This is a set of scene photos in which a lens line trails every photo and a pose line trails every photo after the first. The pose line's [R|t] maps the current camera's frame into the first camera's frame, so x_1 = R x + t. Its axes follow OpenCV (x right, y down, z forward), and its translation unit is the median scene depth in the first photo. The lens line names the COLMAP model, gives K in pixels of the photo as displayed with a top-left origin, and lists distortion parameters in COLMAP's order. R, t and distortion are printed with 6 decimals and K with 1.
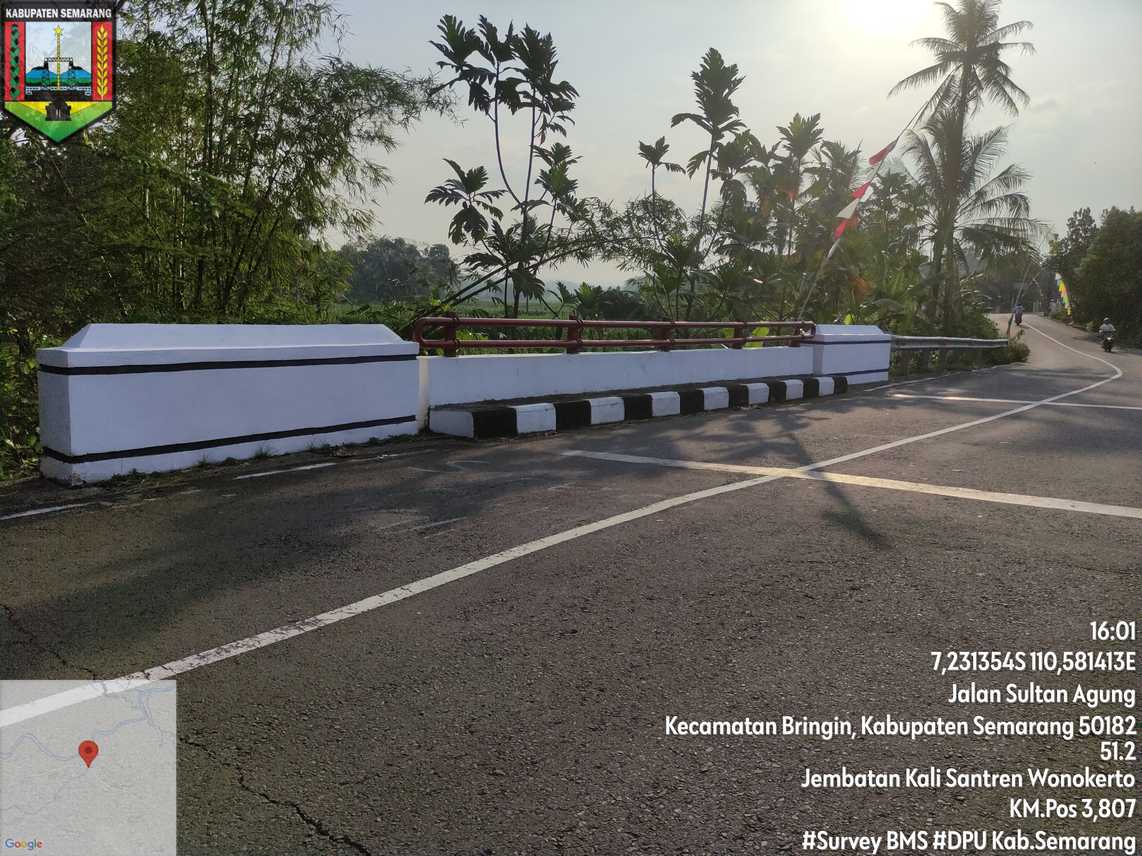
lens RADIAL K [[837.1, 0, 564.0], [0, 837.1, 432.3], [0, 0, 1]] dist [0.036939, -0.039064]
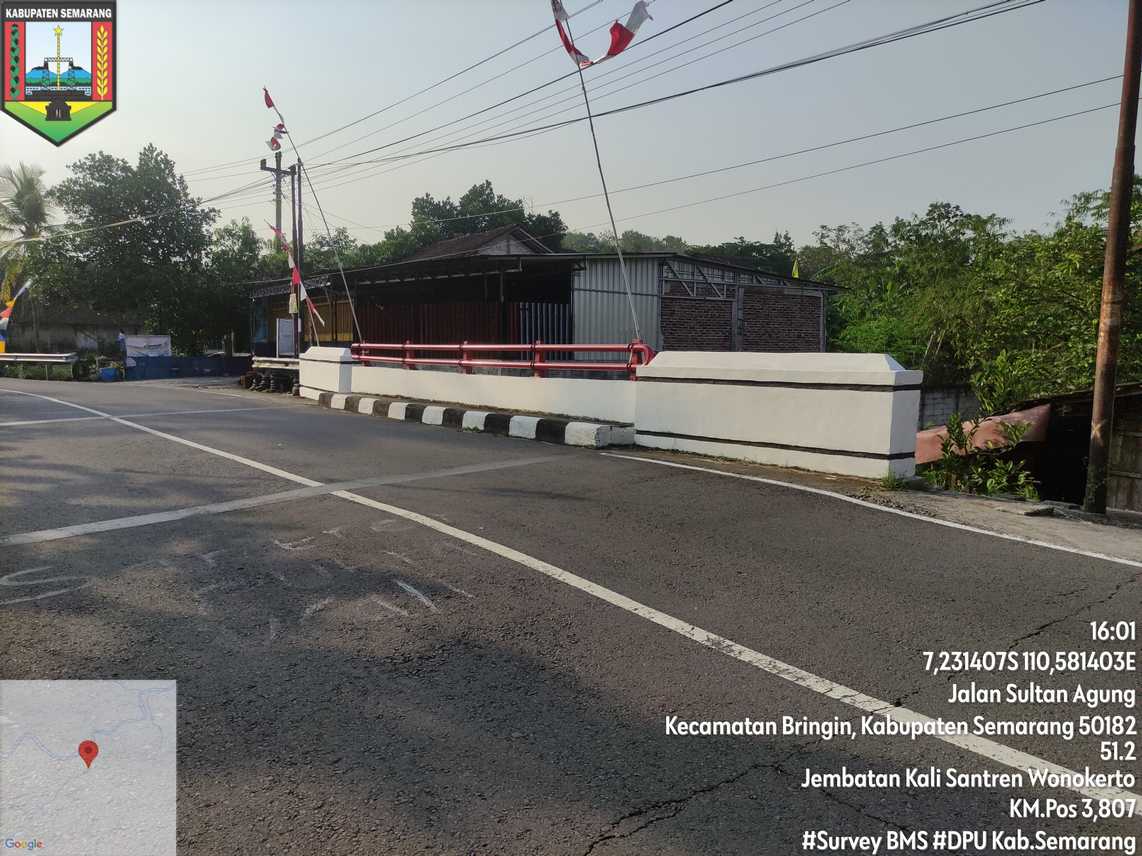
lens RADIAL K [[837.1, 0, 570.0], [0, 837.1, 430.3], [0, 0, 1]] dist [0.036939, -0.039064]
pose [[0.183854, -0.119789, 0.975627, -0.293952], [0.133340, 0.986411, 0.095985, -0.035377], [-0.973868, 0.112443, 0.197329, 0.208214]]
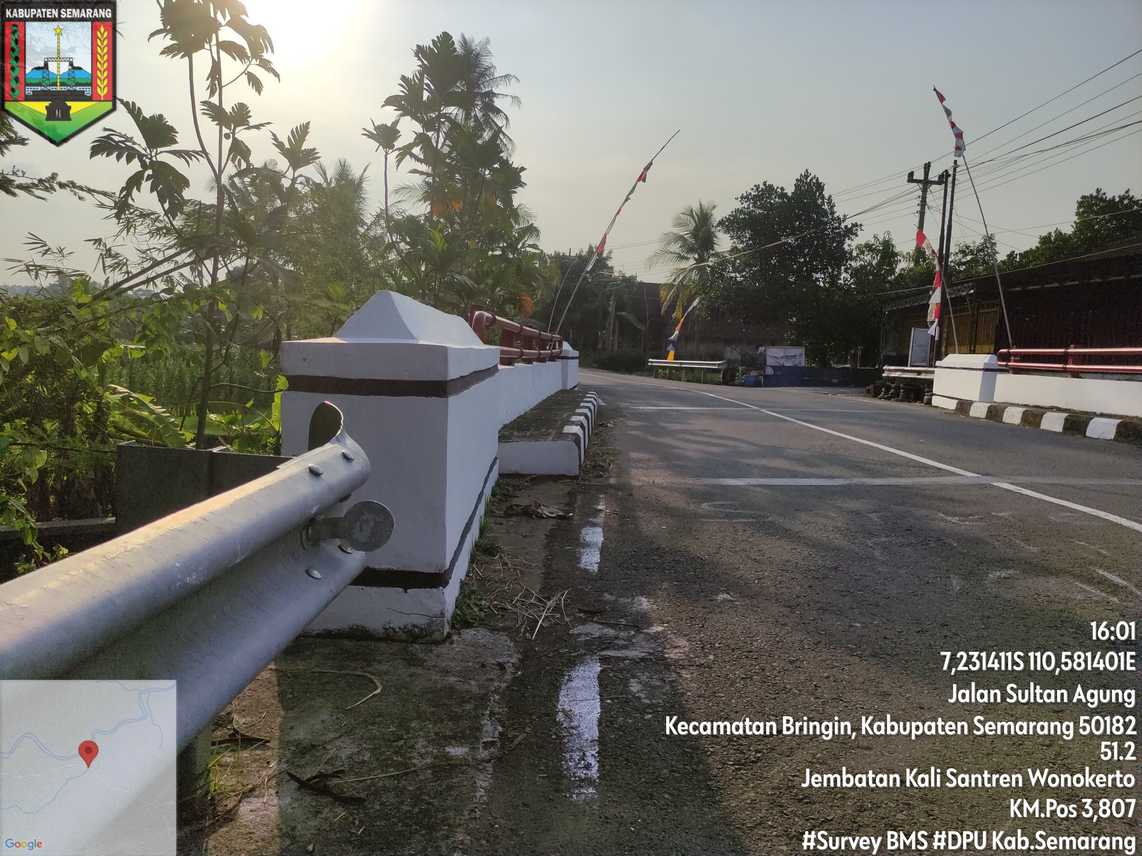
lens RADIAL K [[837.1, 0, 569.1], [0, 837.1, 434.4], [0, 0, 1]] dist [0.036939, -0.039064]
pose [[0.775988, -0.056029, 0.628254, -0.306829], [0.070197, 0.997531, 0.002257, -0.017156], [-0.626829, 0.042350, 0.778005, 0.228536]]
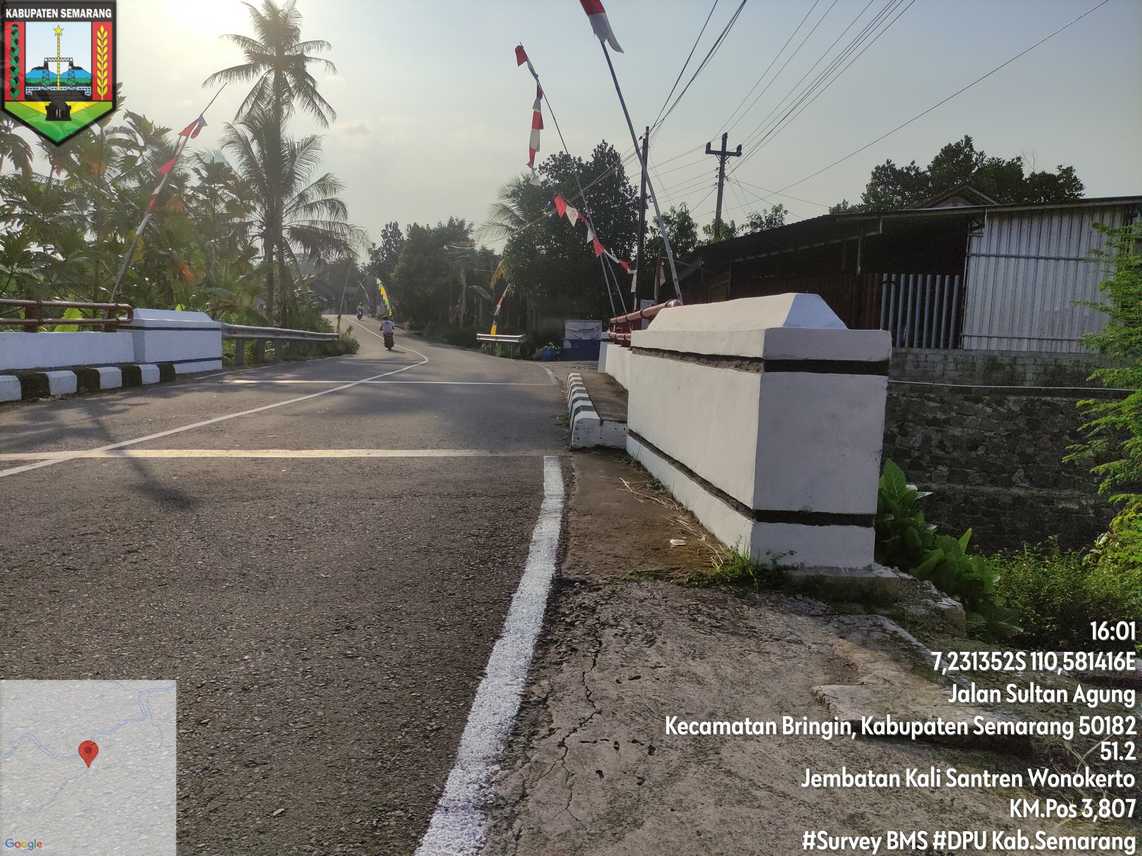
lens RADIAL K [[837.1, 0, 573.6], [0, 837.1, 427.8], [0, 0, 1]] dist [0.036939, -0.039064]
pose [[0.734609, -0.078769, 0.673903, 0.022846], [0.082442, 0.996241, 0.026577, 0.016379], [-0.673463, 0.036034, 0.738342, 0.003897]]
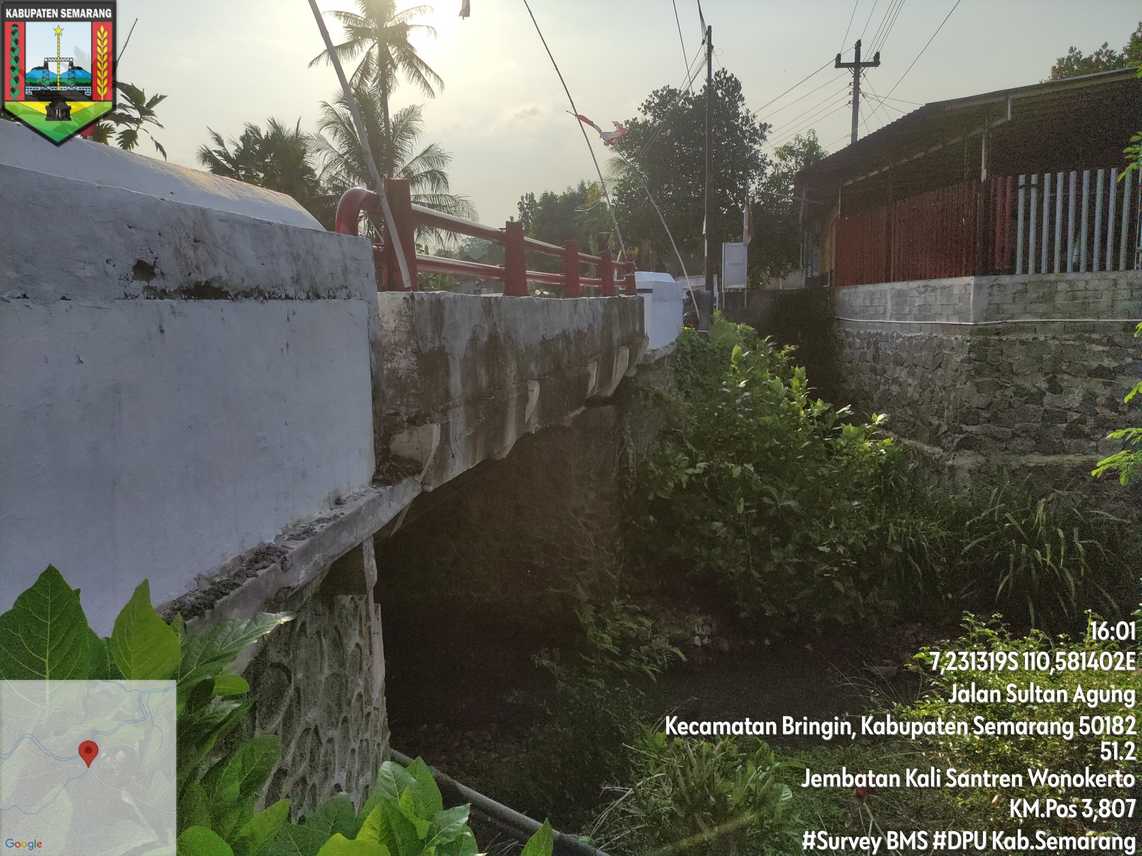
lens RADIAL K [[837.1, 0, 577.1], [0, 837.1, 429.4], [0, 0, 1]] dist [0.036939, -0.039064]
pose [[0.857210, -0.138001, 0.496131, 0.275215], [0.134828, 0.989961, 0.042407, 0.029566], [-0.497003, 0.030541, 0.867211, 0.047877]]
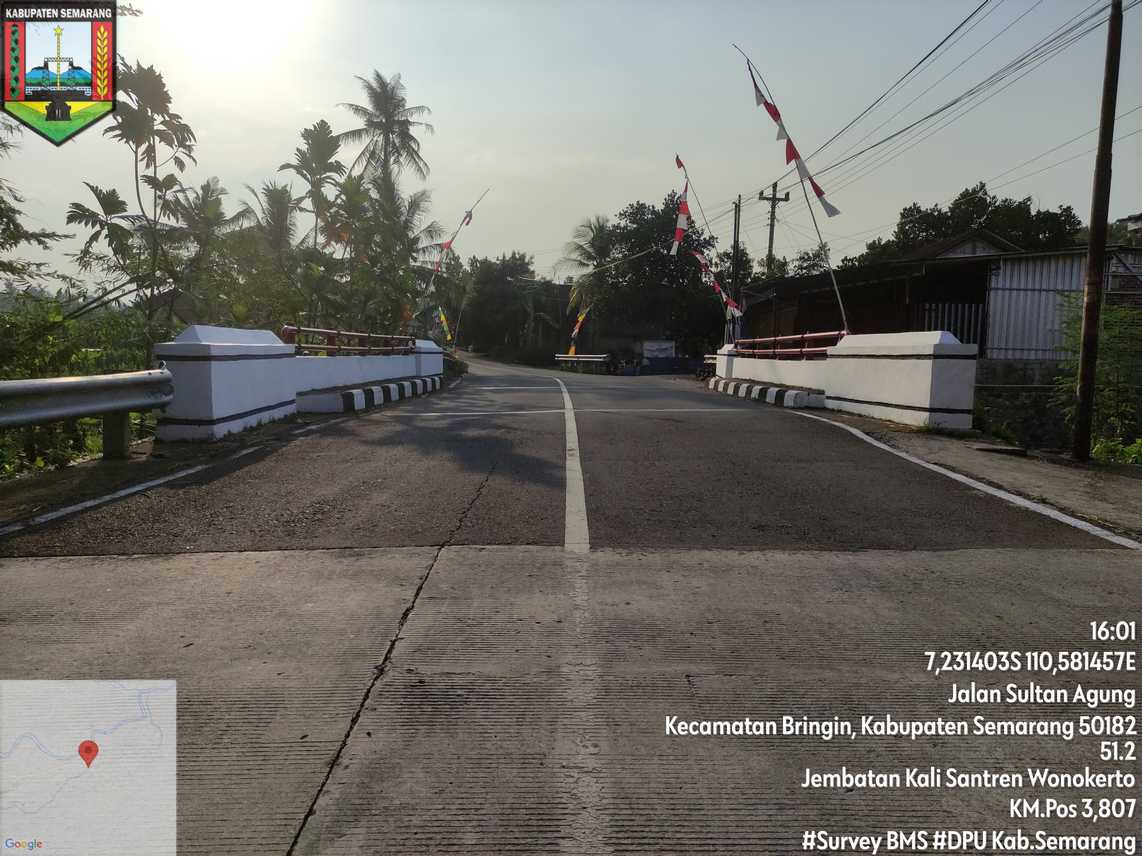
lens RADIAL K [[837.1, 0, 569.6], [0, 837.1, 426.6], [0, 0, 1]] dist [0.036939, -0.039064]
pose [[0.746003, -0.071806, 0.662059, -0.400079], [0.096739, 0.995309, -0.001054, 0.035627], [-0.658878, 0.064834, 0.749451, -0.152893]]
